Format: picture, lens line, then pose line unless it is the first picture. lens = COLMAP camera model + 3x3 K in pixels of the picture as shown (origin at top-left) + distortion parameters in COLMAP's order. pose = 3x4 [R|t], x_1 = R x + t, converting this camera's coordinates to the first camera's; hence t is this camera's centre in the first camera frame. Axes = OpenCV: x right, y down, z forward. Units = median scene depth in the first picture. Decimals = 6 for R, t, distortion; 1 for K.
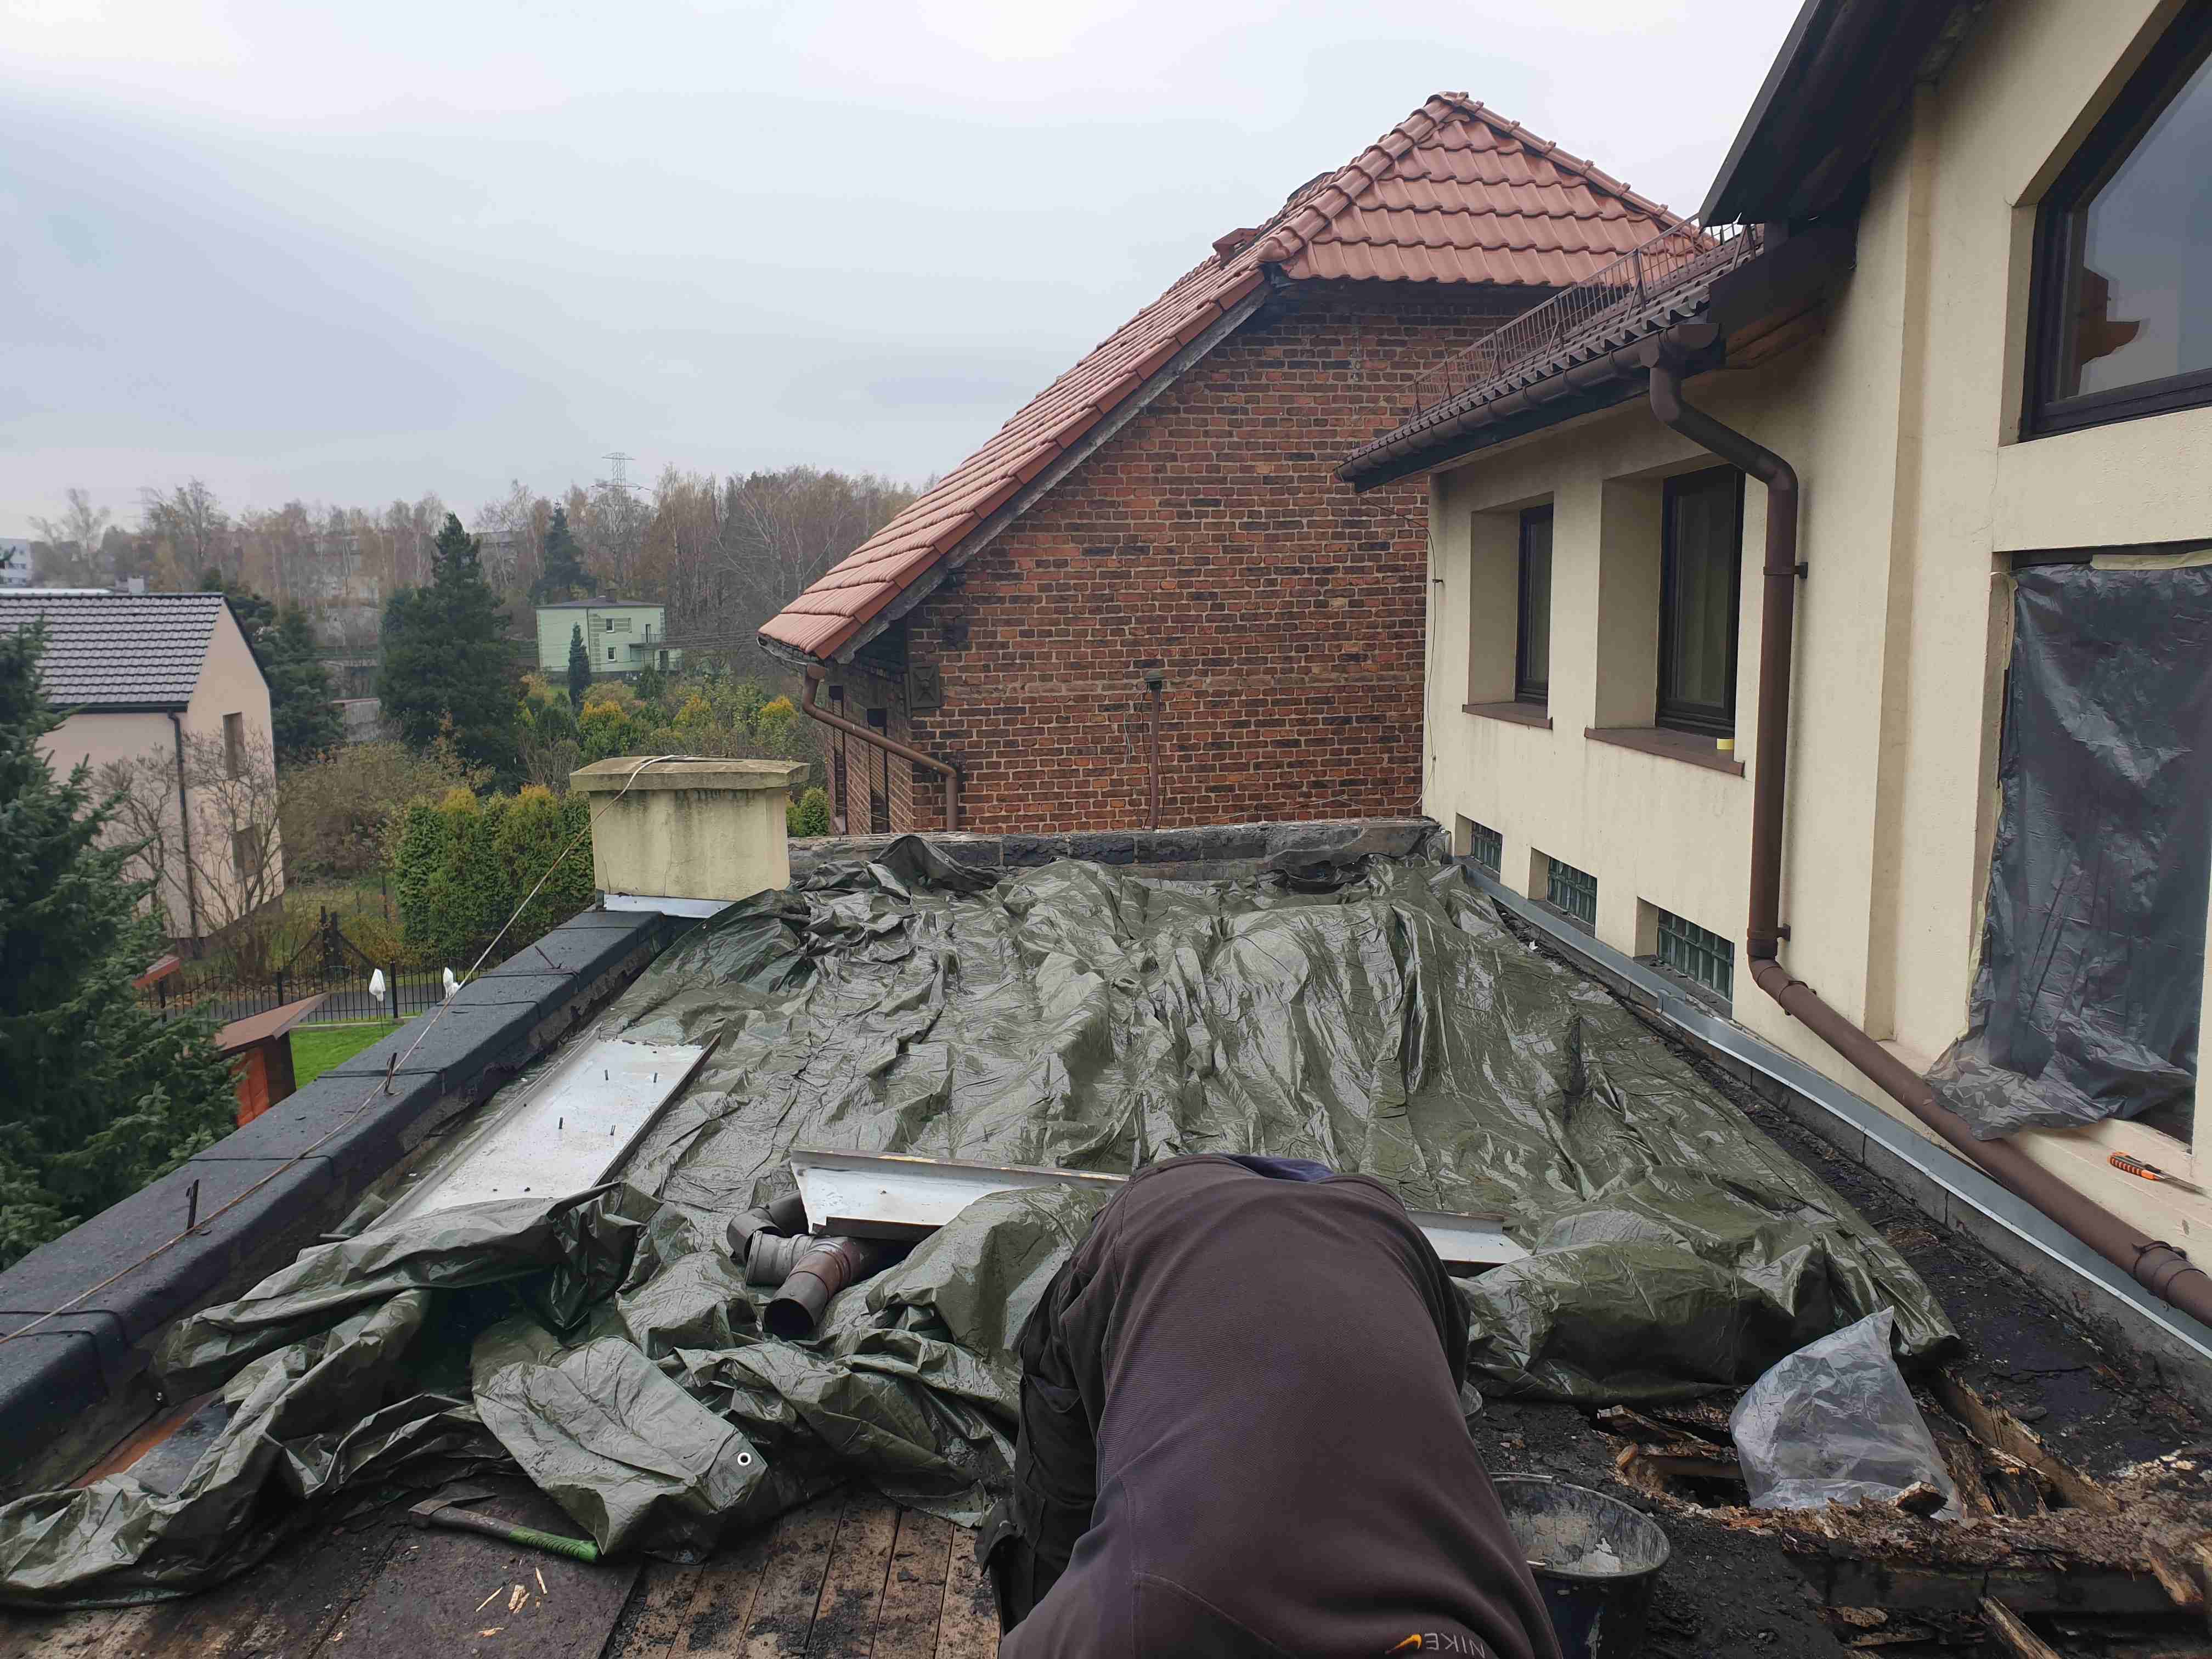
lens RADIAL K [[1750.8, 0, 1097.4], [0, 1750.8, 836.5], [0, 0, 1]] dist [0.011092, 0.017618]
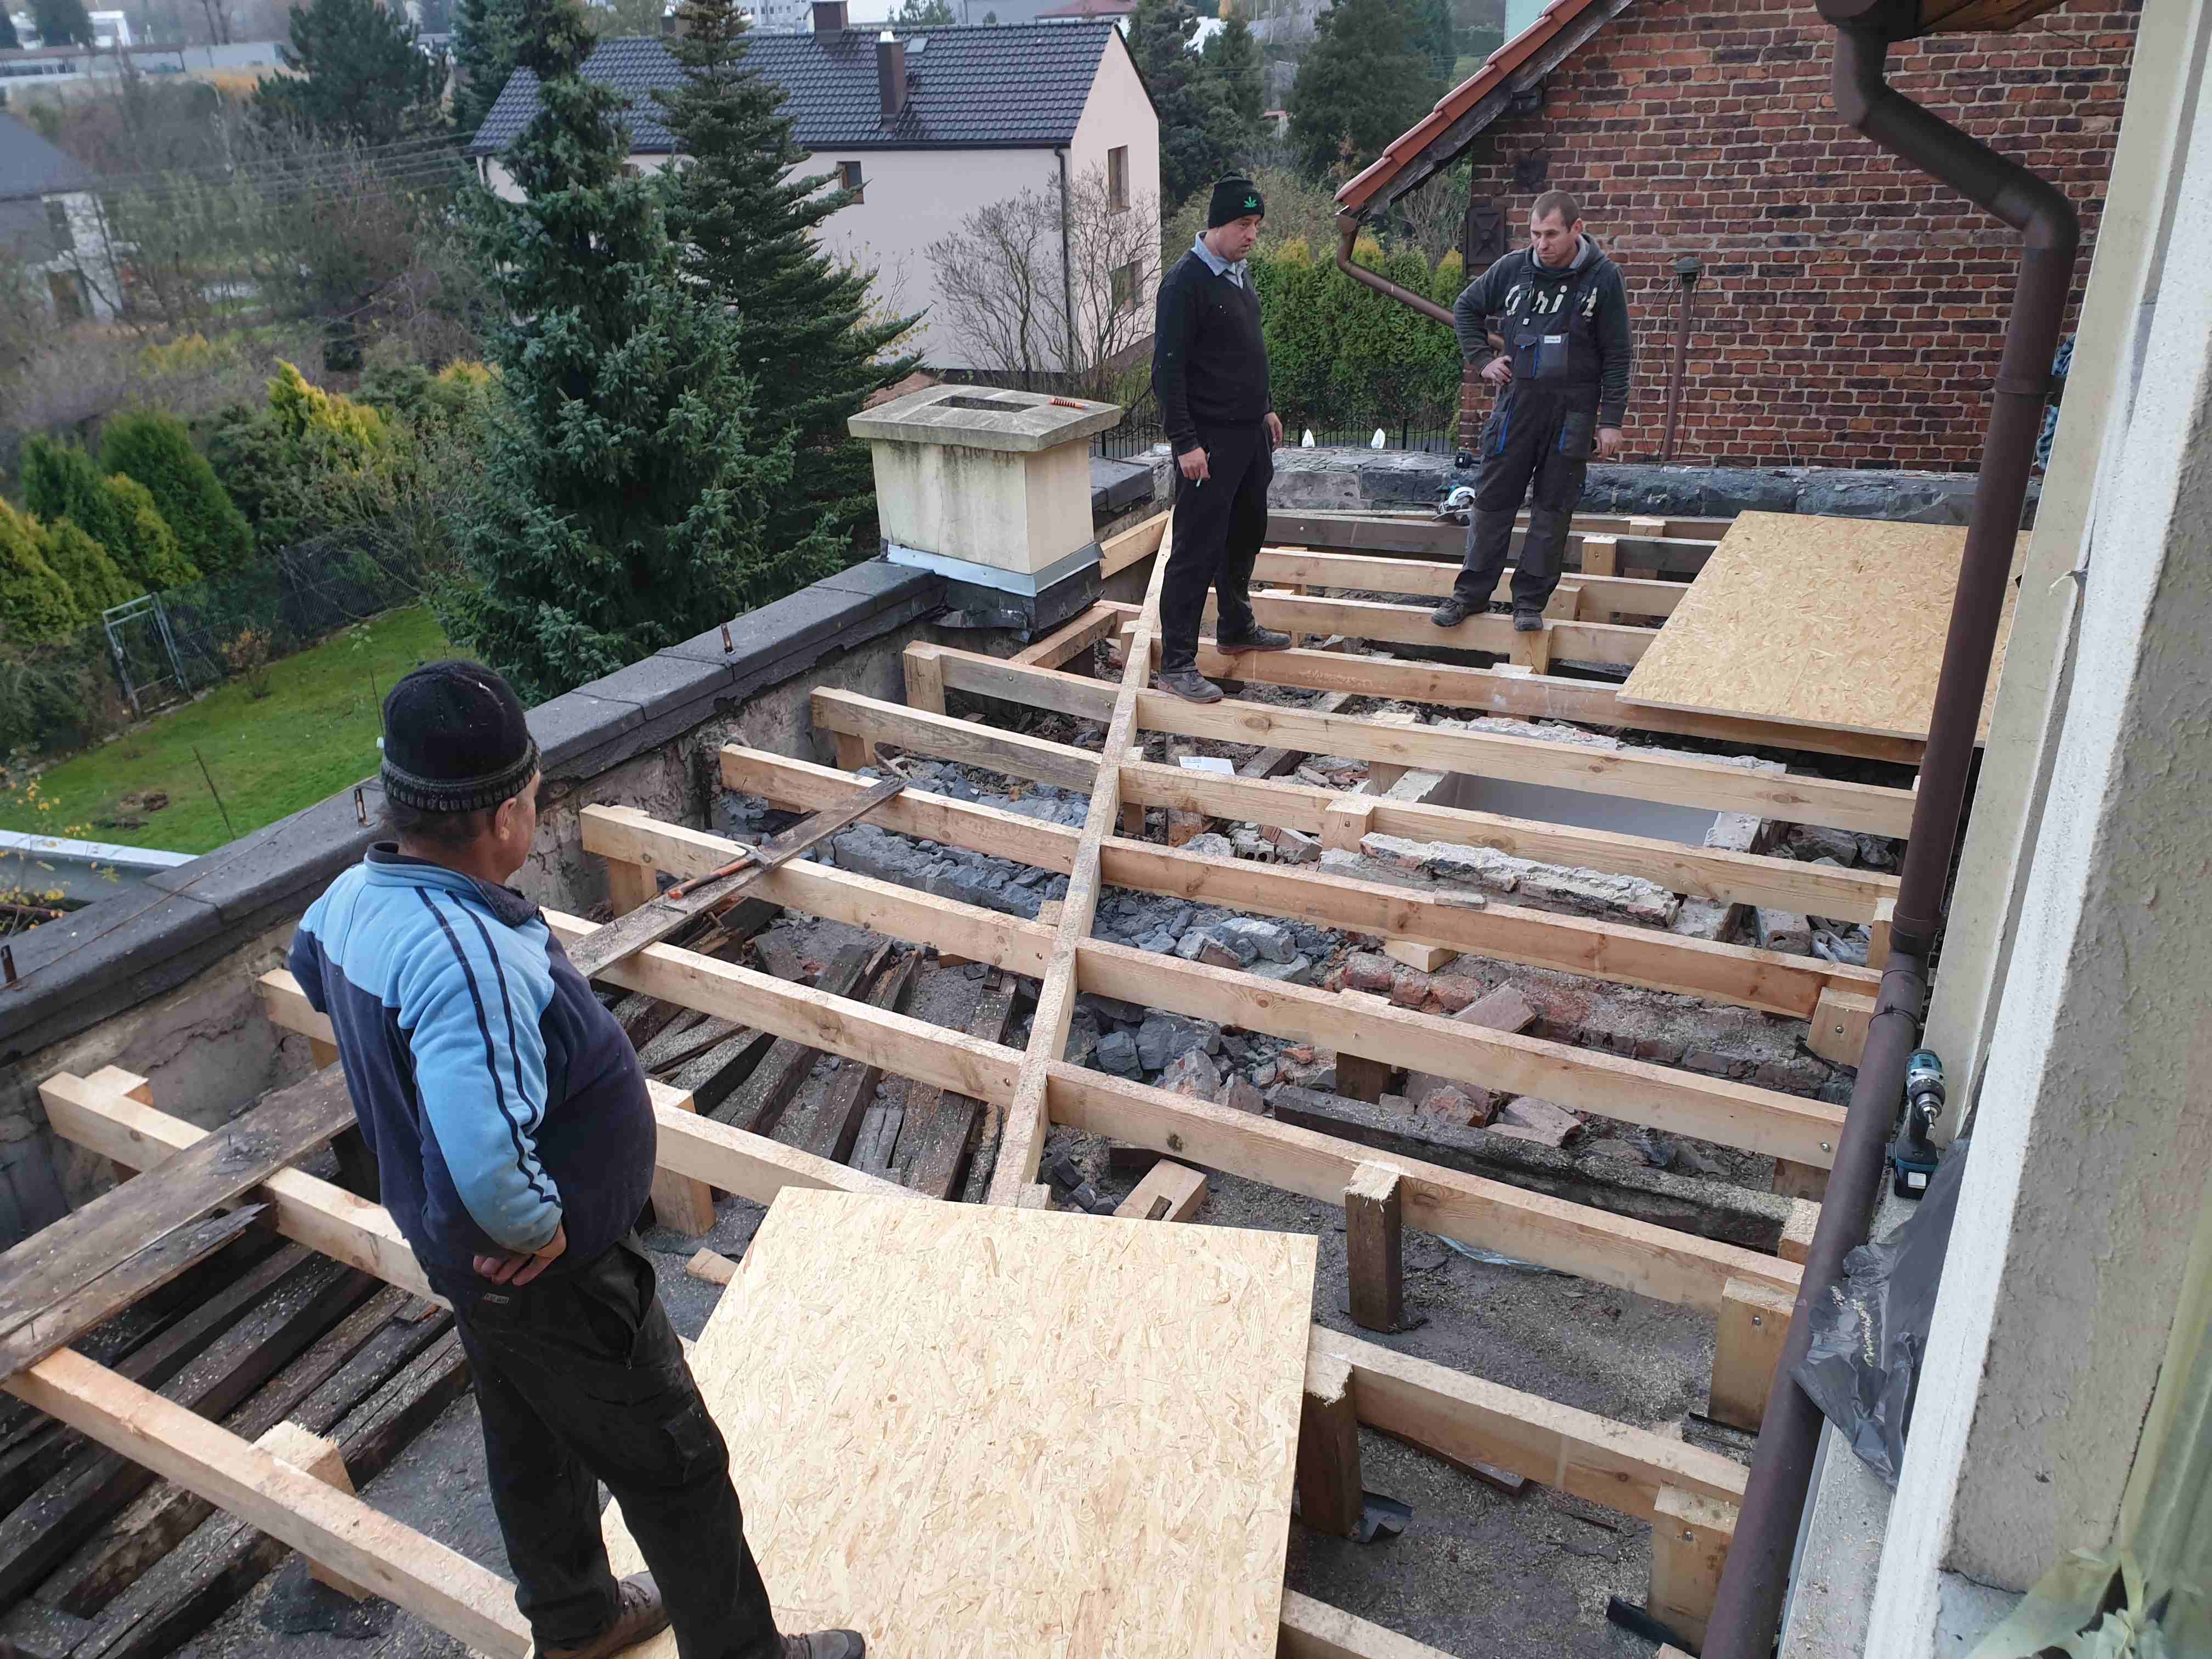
lens RADIAL K [[1750.8, 0, 1094.3], [0, 1750.8, 827.4], [0, 0, 1]] dist [0.011092, 0.017618]
pose [[0.860747, 0.195731, -0.469898, 0.181597], [-0.038064, 0.945283, 0.324023, -0.081357], [0.507608, -0.261016, 0.821100, 0.138597]]
